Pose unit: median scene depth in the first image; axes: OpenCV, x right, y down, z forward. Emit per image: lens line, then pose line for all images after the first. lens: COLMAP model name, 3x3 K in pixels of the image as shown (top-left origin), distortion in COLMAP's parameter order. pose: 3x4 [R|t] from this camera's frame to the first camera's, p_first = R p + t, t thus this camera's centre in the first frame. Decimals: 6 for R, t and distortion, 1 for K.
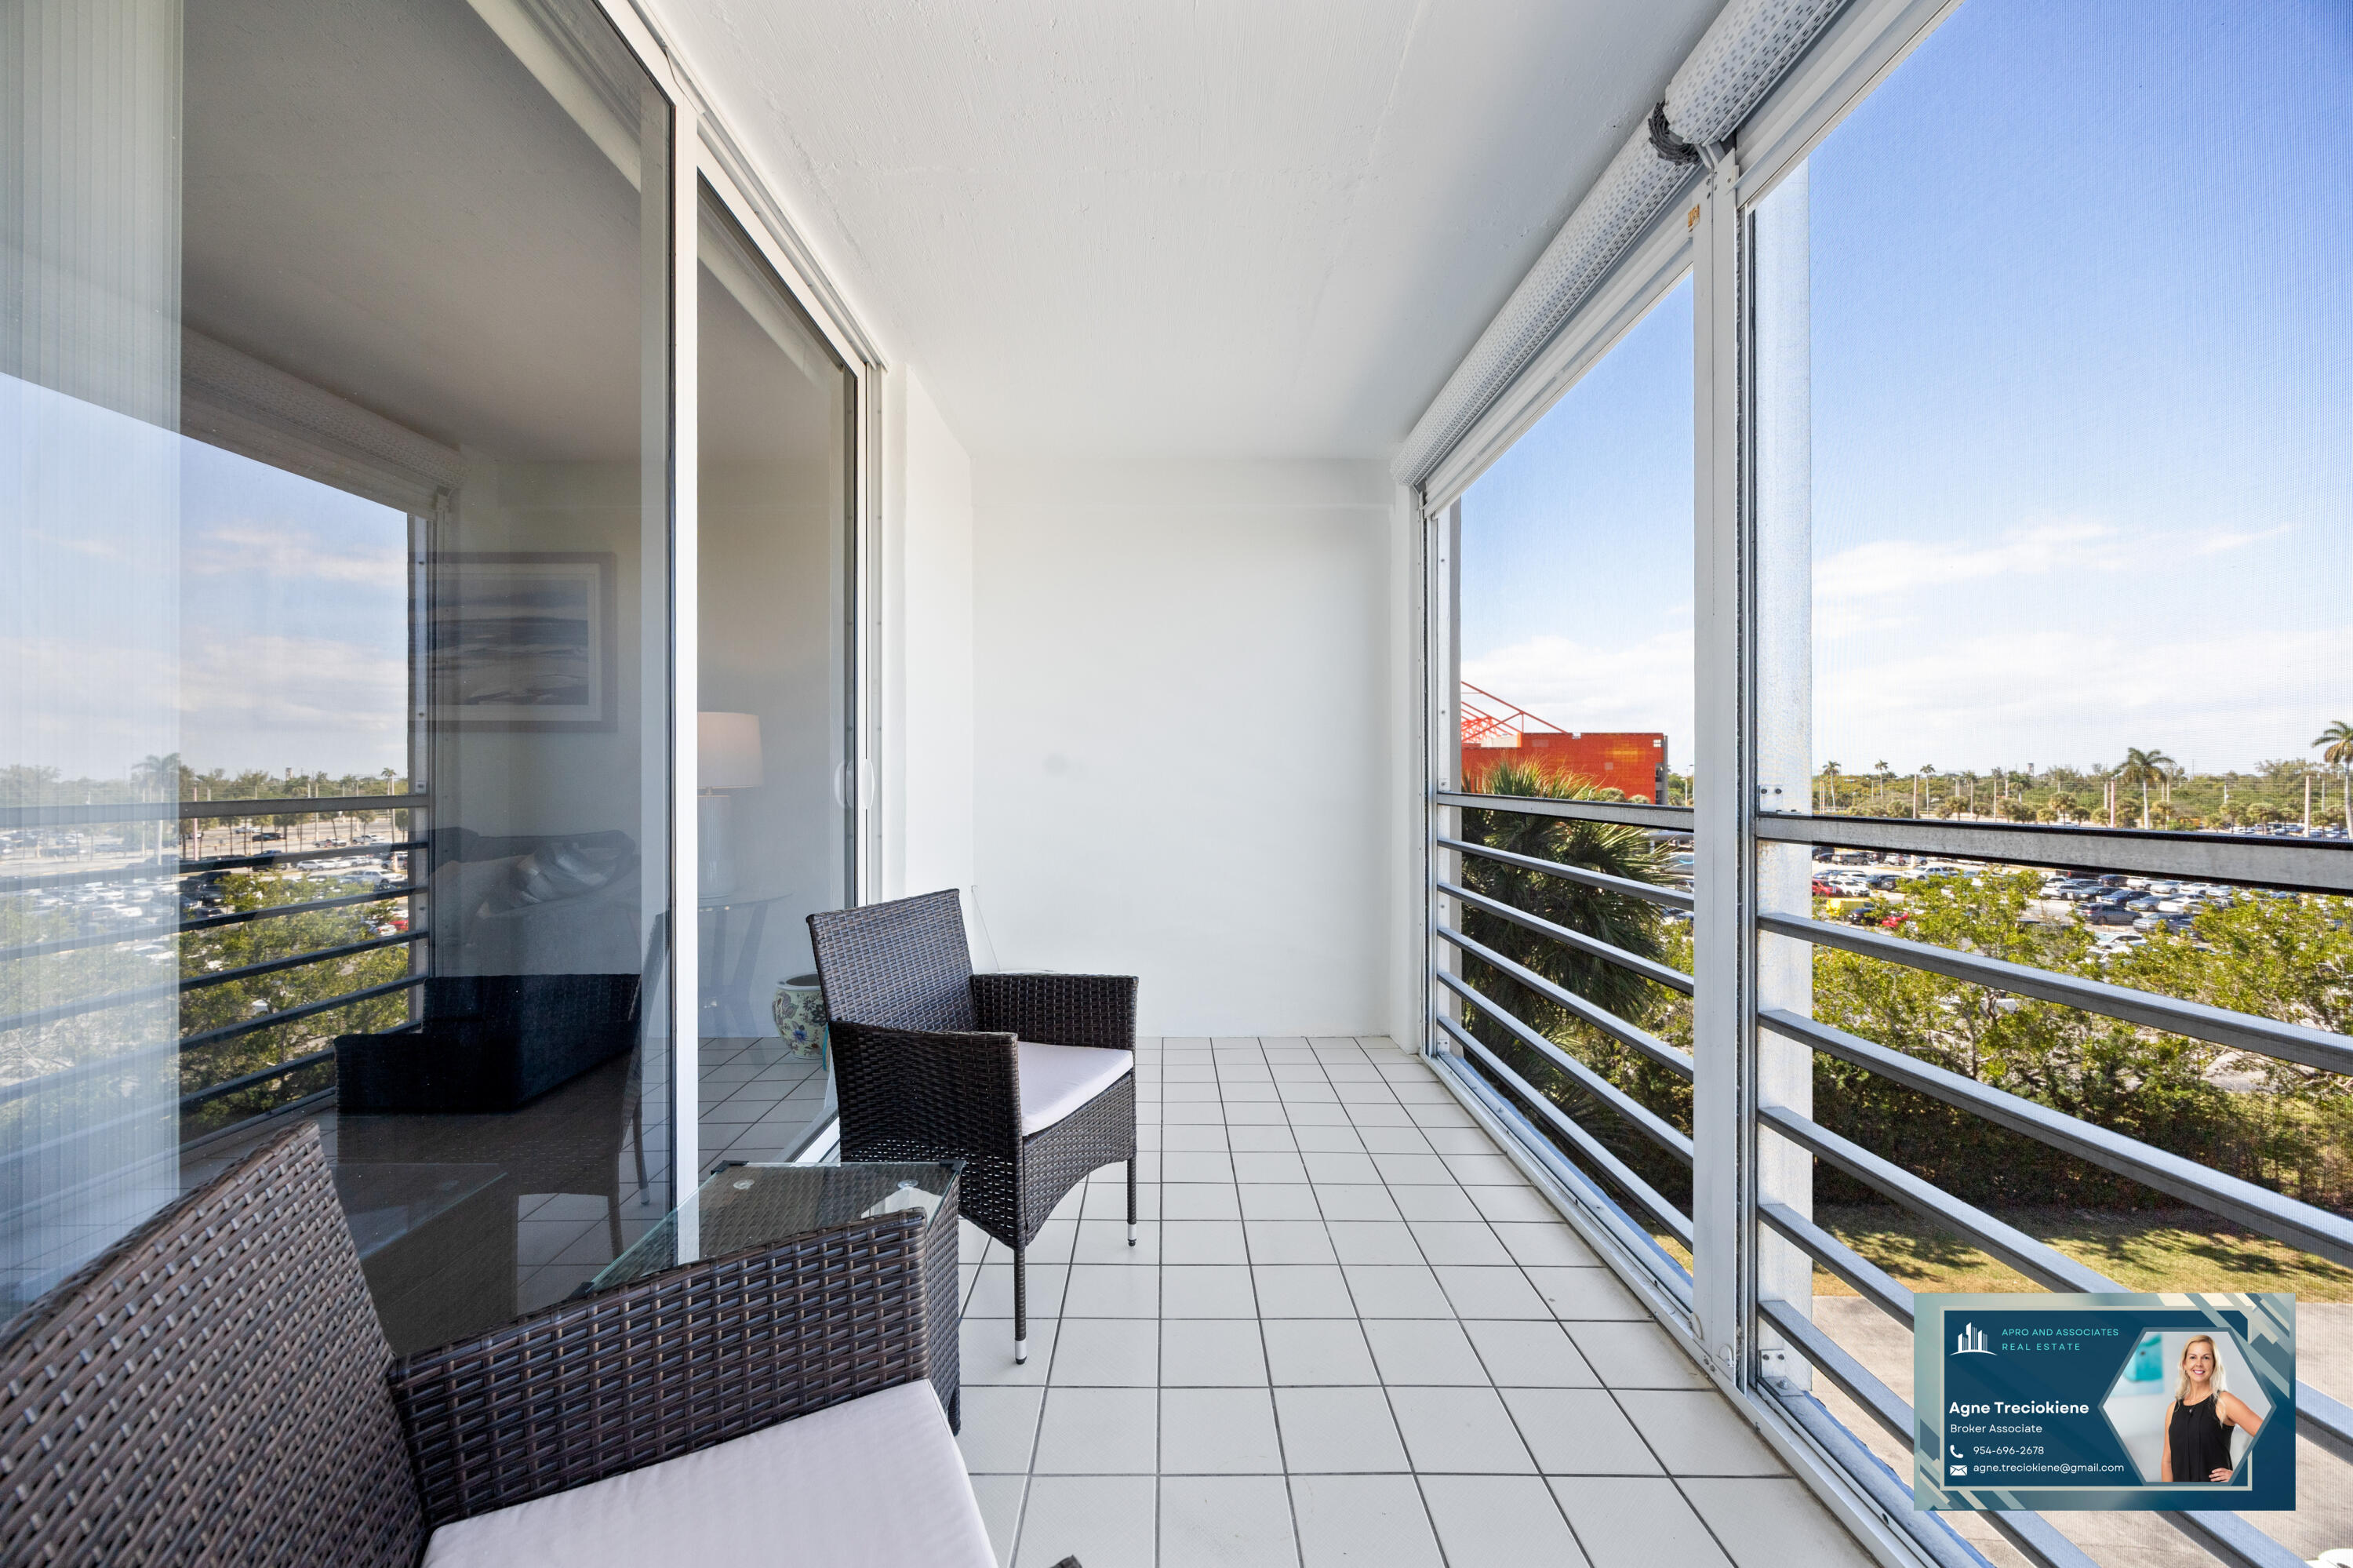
lens RADIAL K [[901.6, 0, 1166.5], [0, 901.6, 780.0], [0, 0, 1]] dist [-0.002699, 0.000153]
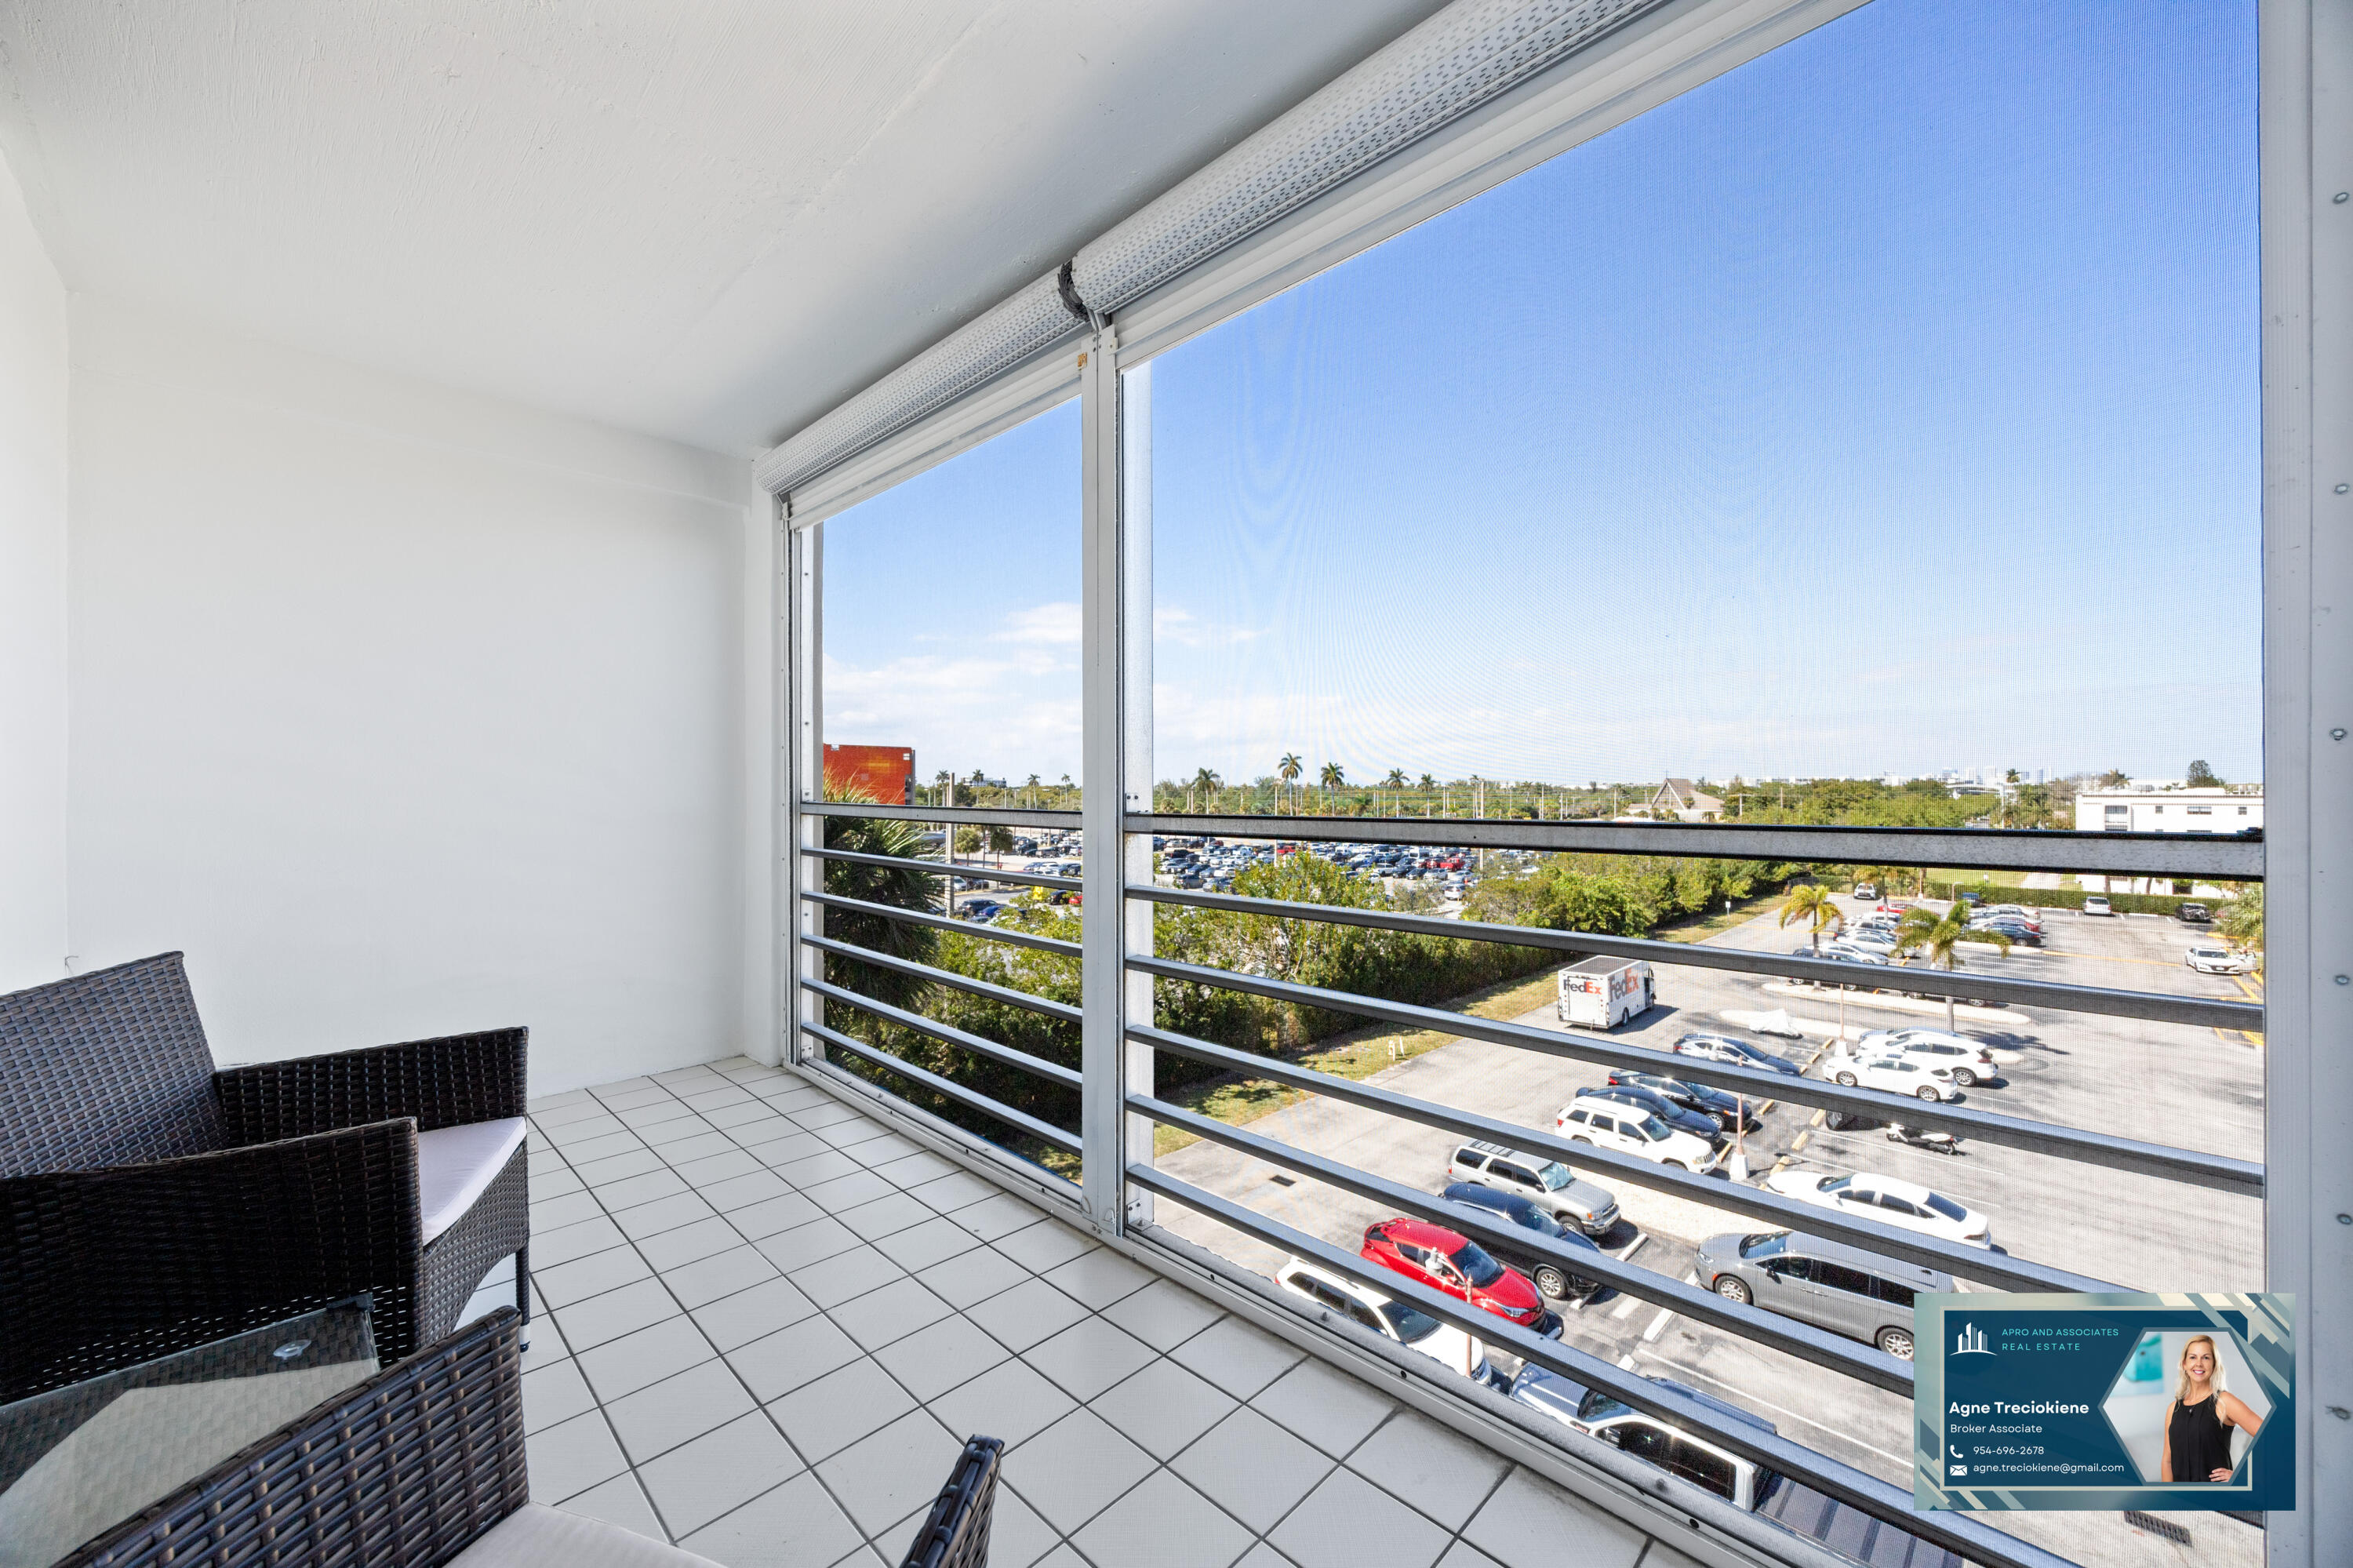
lens RADIAL K [[900.0, 0, 1173.0], [0, 900.0, 789.0], [0, 0, 1]] dist [-0.001059, 0.000114]
pose [[0.699856, -0.001404, 0.714282, -0.139446], [0.002401, 0.999997, -0.000387, 0.000220], [-0.714280, 0.001986, 0.699858, -0.005793]]
